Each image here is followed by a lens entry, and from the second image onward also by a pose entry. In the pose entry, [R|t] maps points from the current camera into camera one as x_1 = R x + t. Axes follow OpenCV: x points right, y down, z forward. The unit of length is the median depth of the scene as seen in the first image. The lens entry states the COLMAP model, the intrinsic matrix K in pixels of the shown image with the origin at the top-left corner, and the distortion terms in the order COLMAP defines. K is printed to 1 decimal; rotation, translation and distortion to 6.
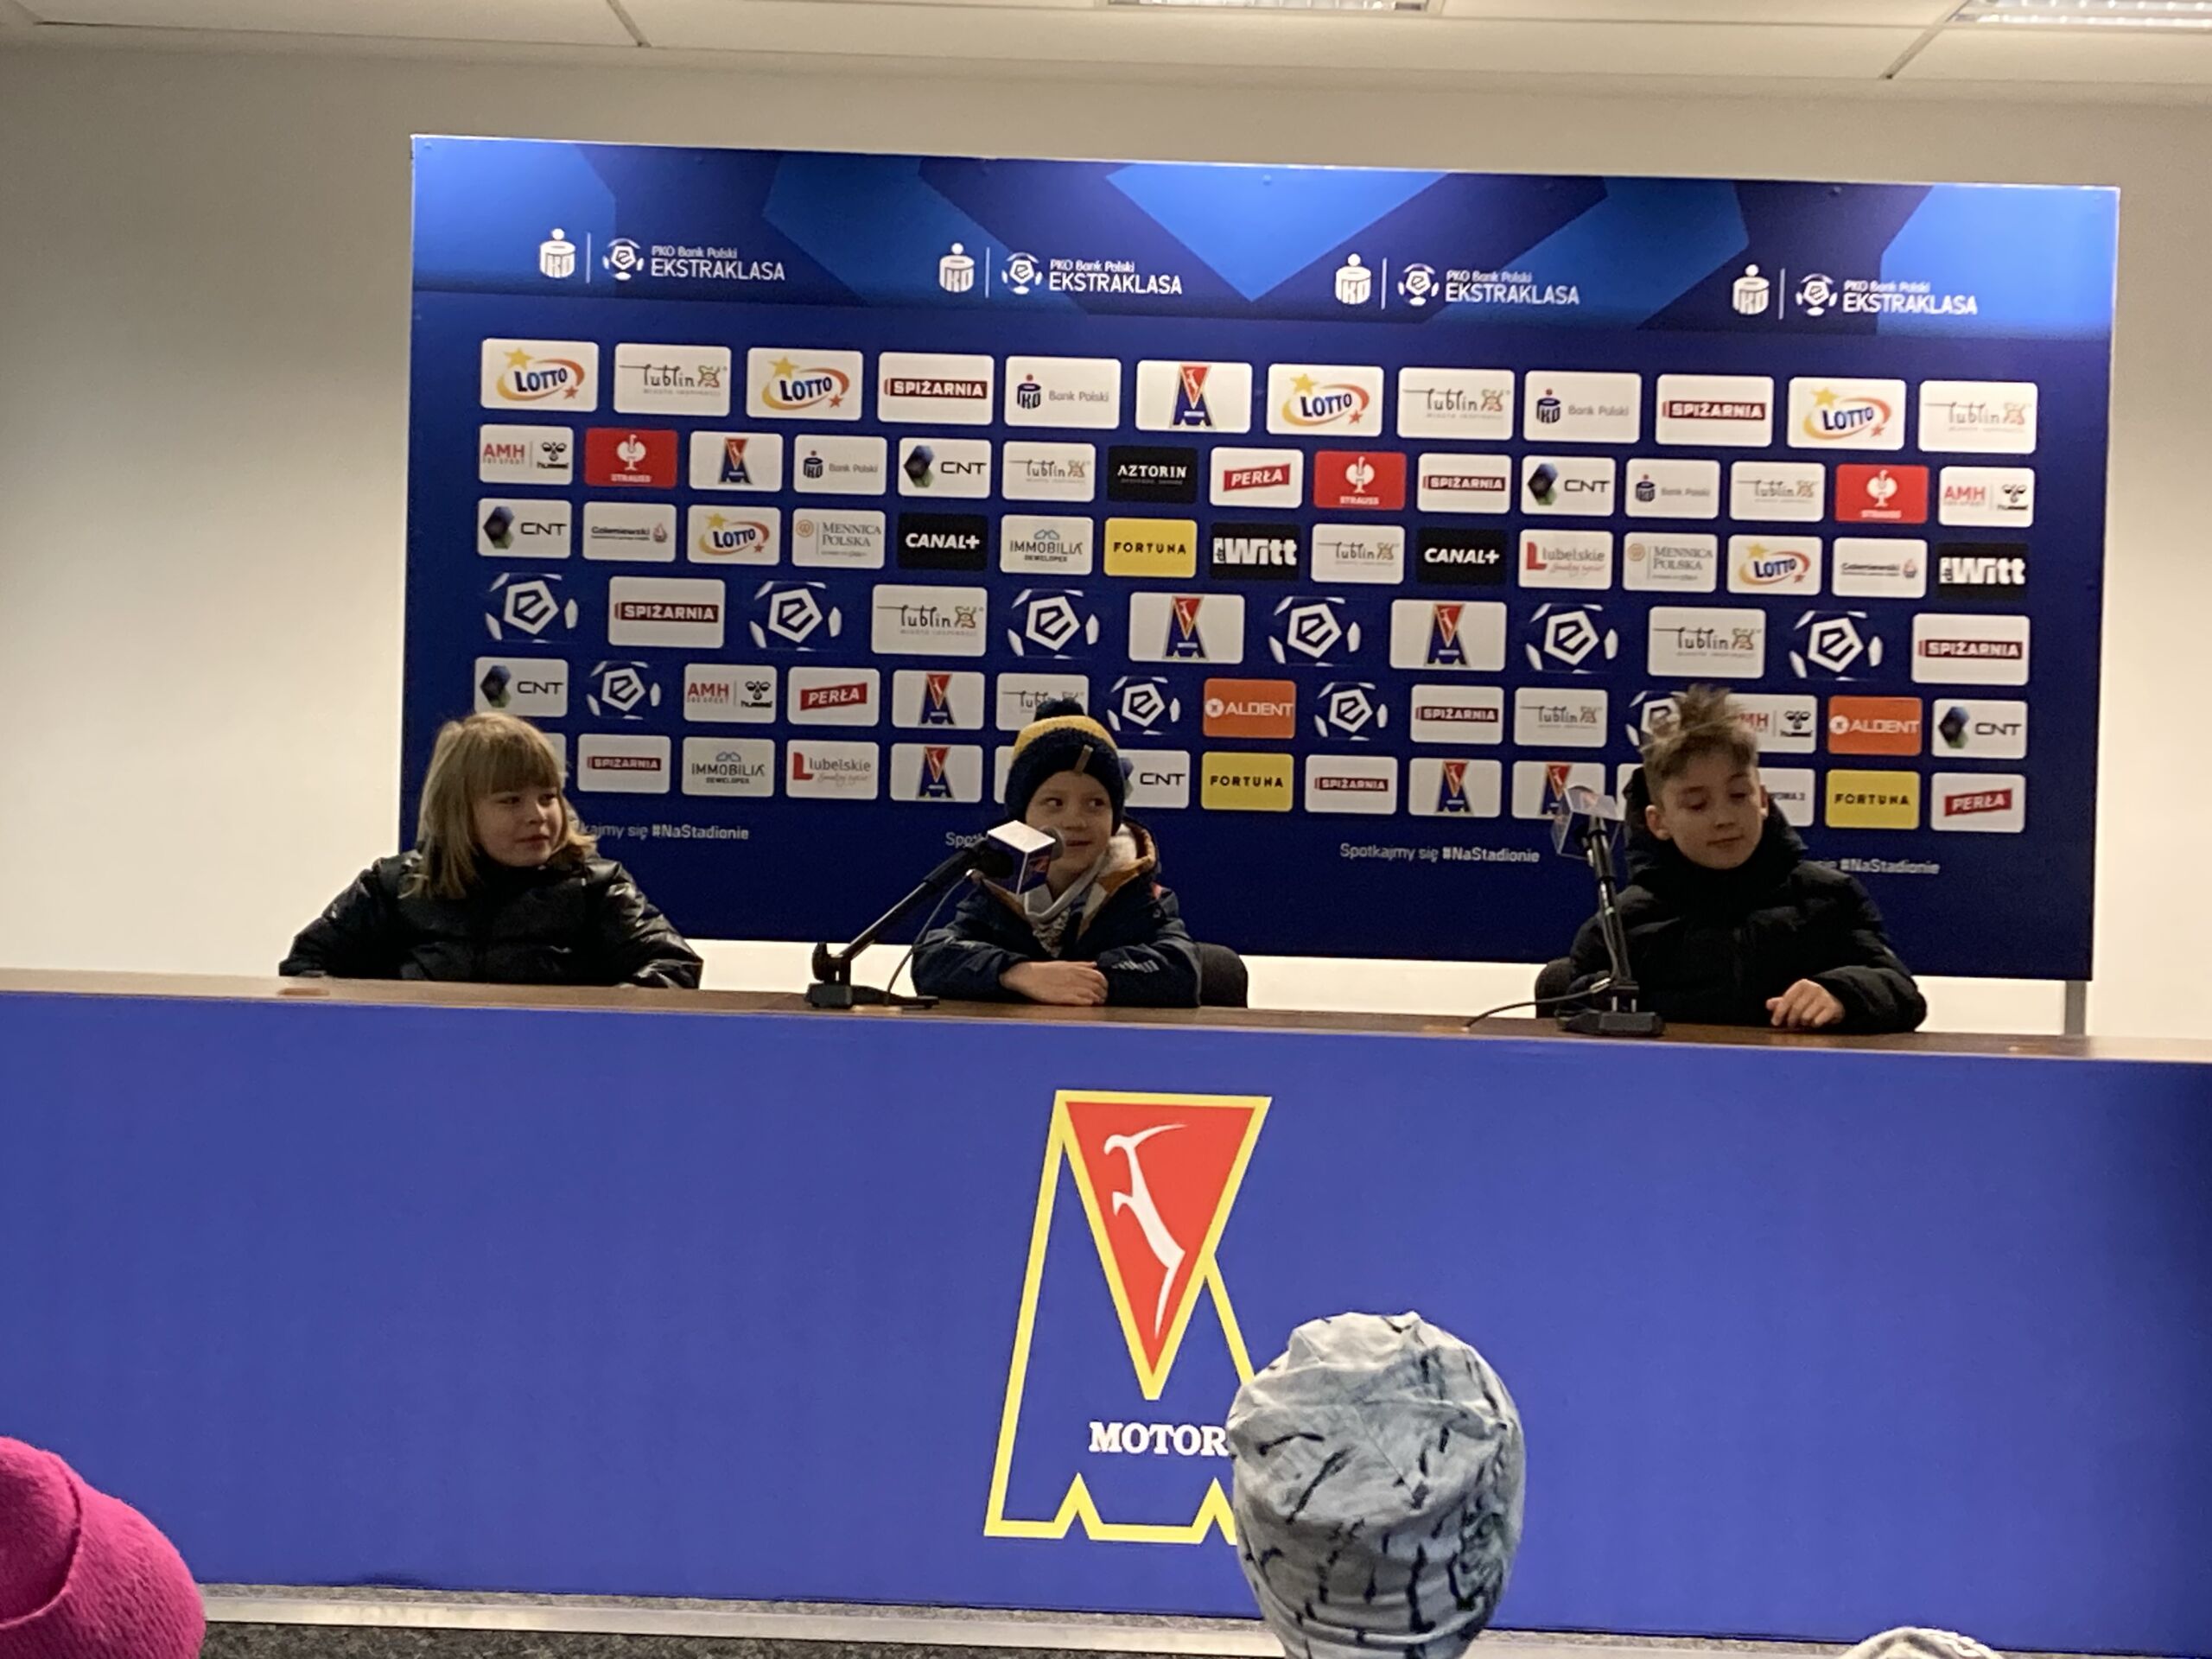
lens RADIAL K [[4410.5, 0, 1102.8], [0, 4410.5, 821.3], [0, 0, 1]] dist [0.147452, 0.000000]
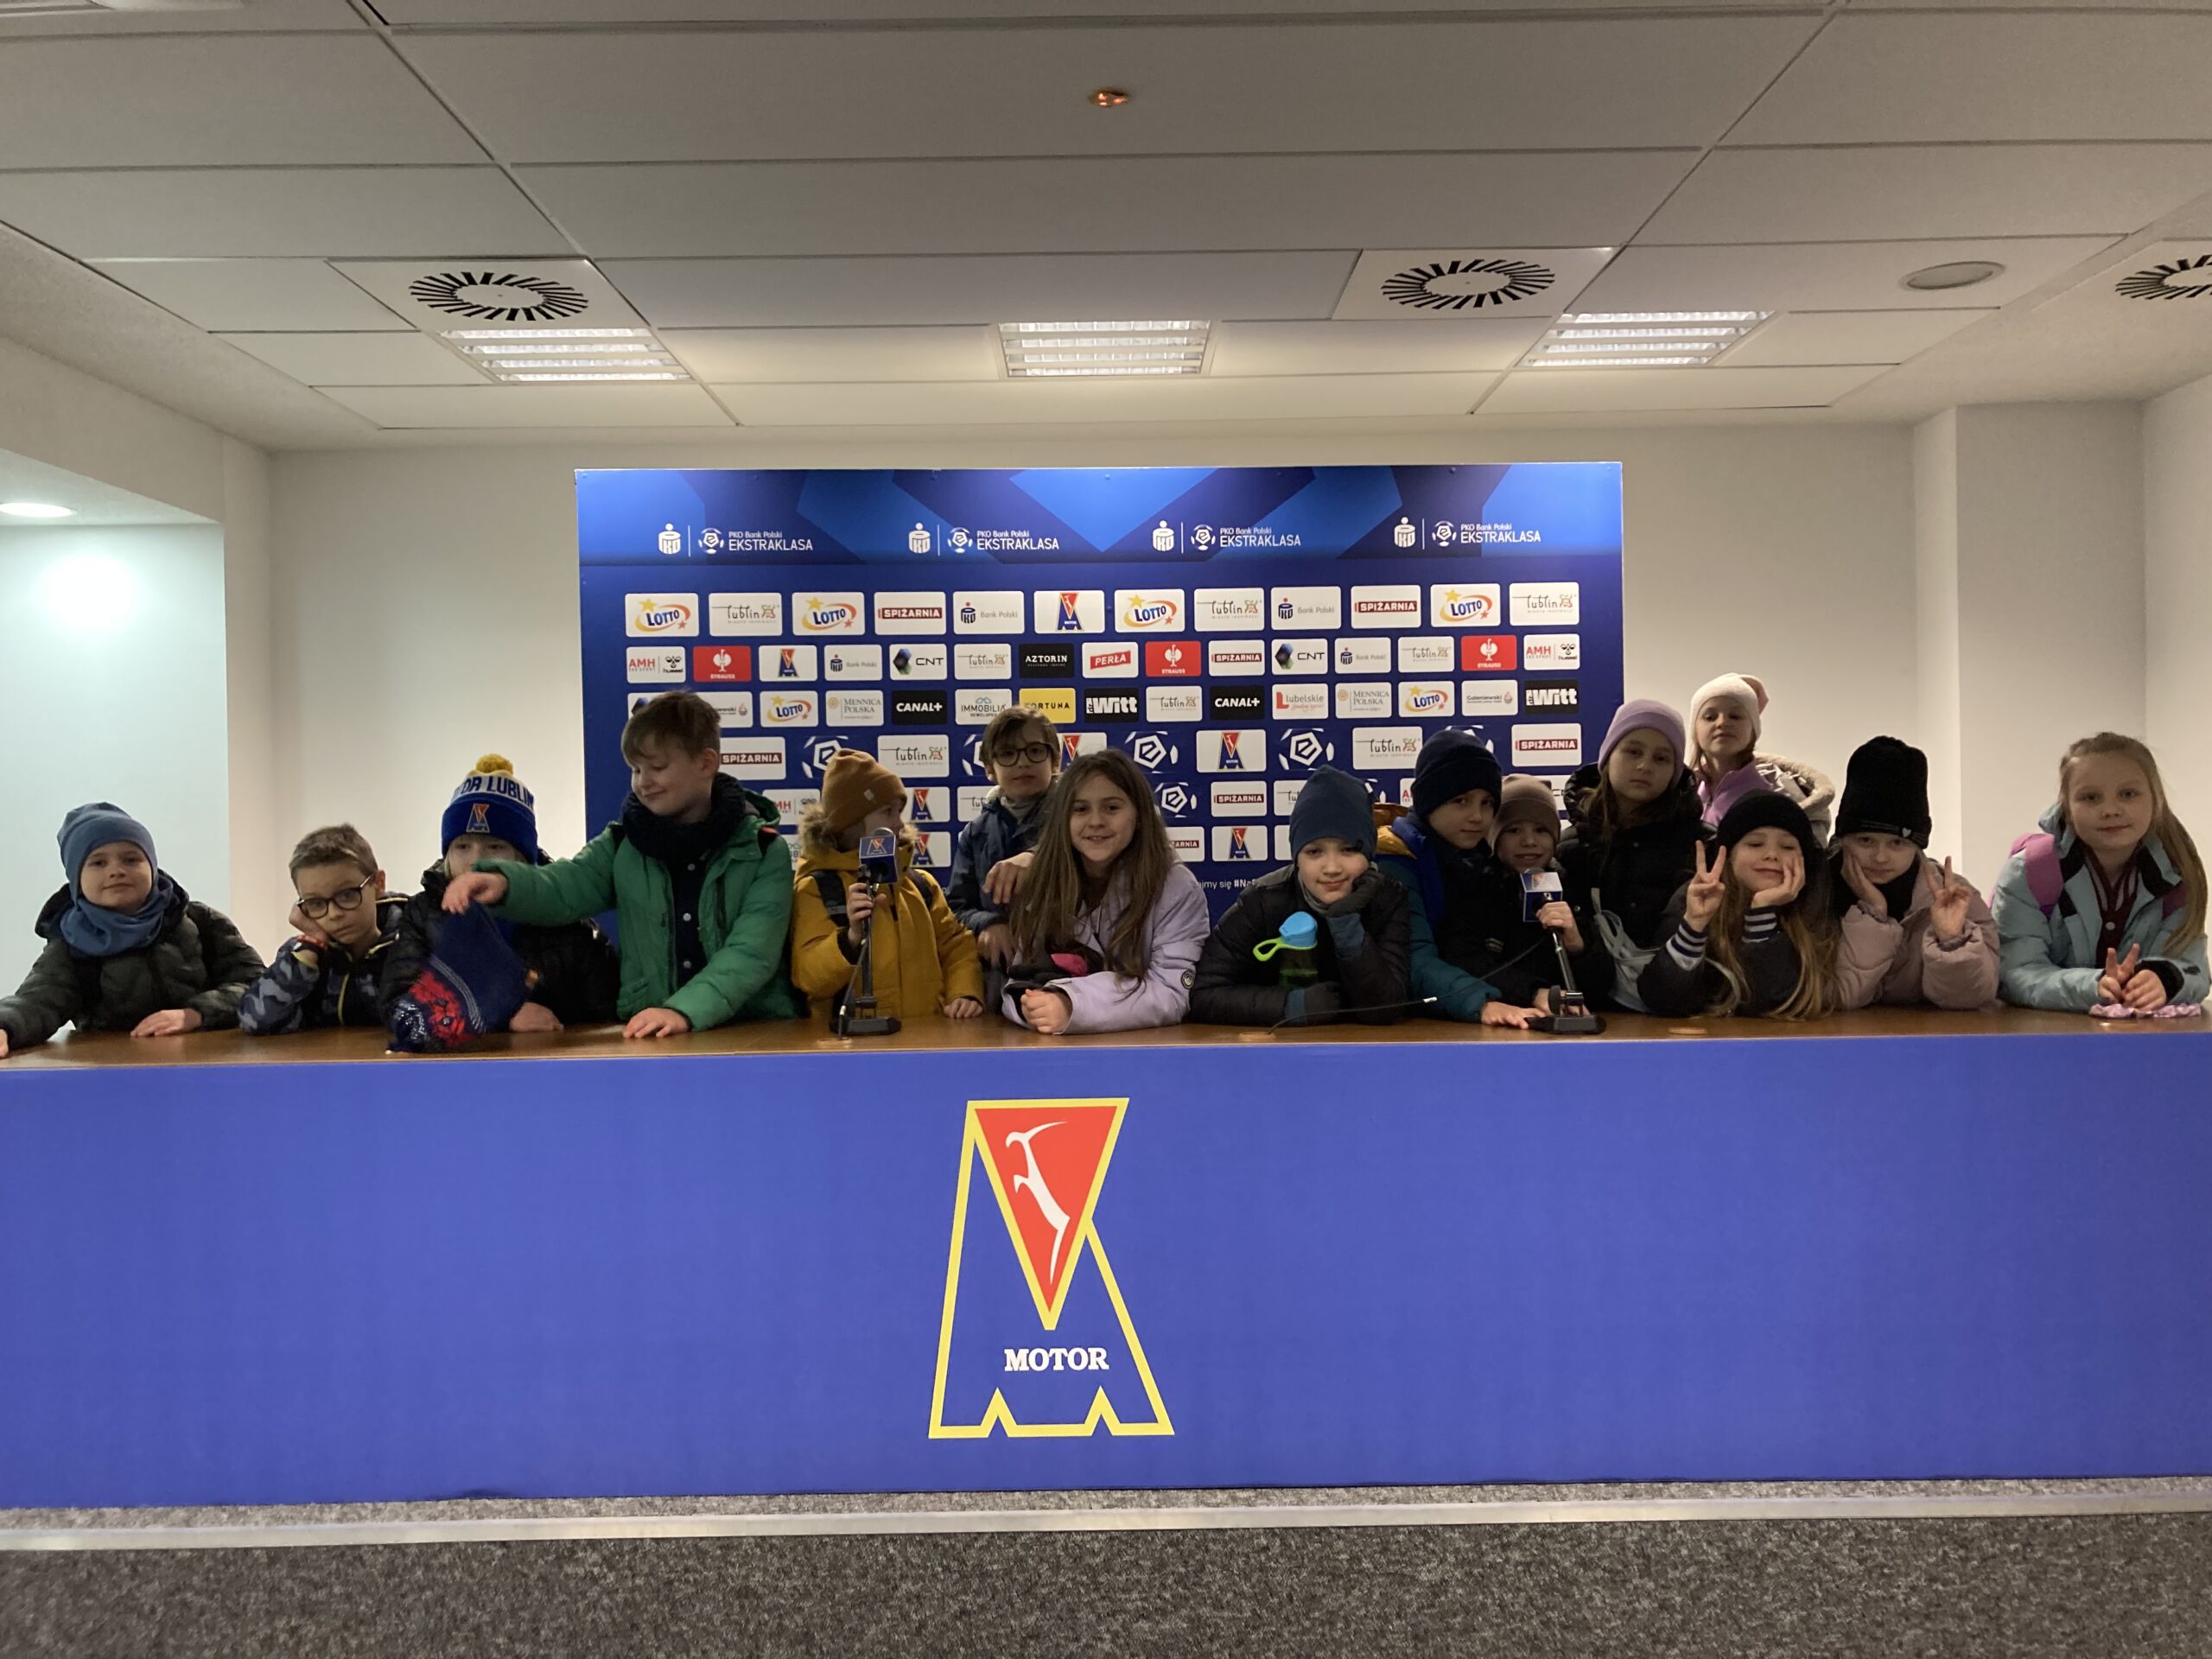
lens RADIAL K [[1962.7, 0, 1113.1], [0, 1962.7, 903.0], [0, 0, 1]] dist [0.060442, -0.076702]
pose [[0.998585, -0.048009, 0.022877, 0.014988], [0.047321, 0.998438, 0.029695, -0.009433], [-0.024267, -0.028570, 0.999297, 0.270717]]
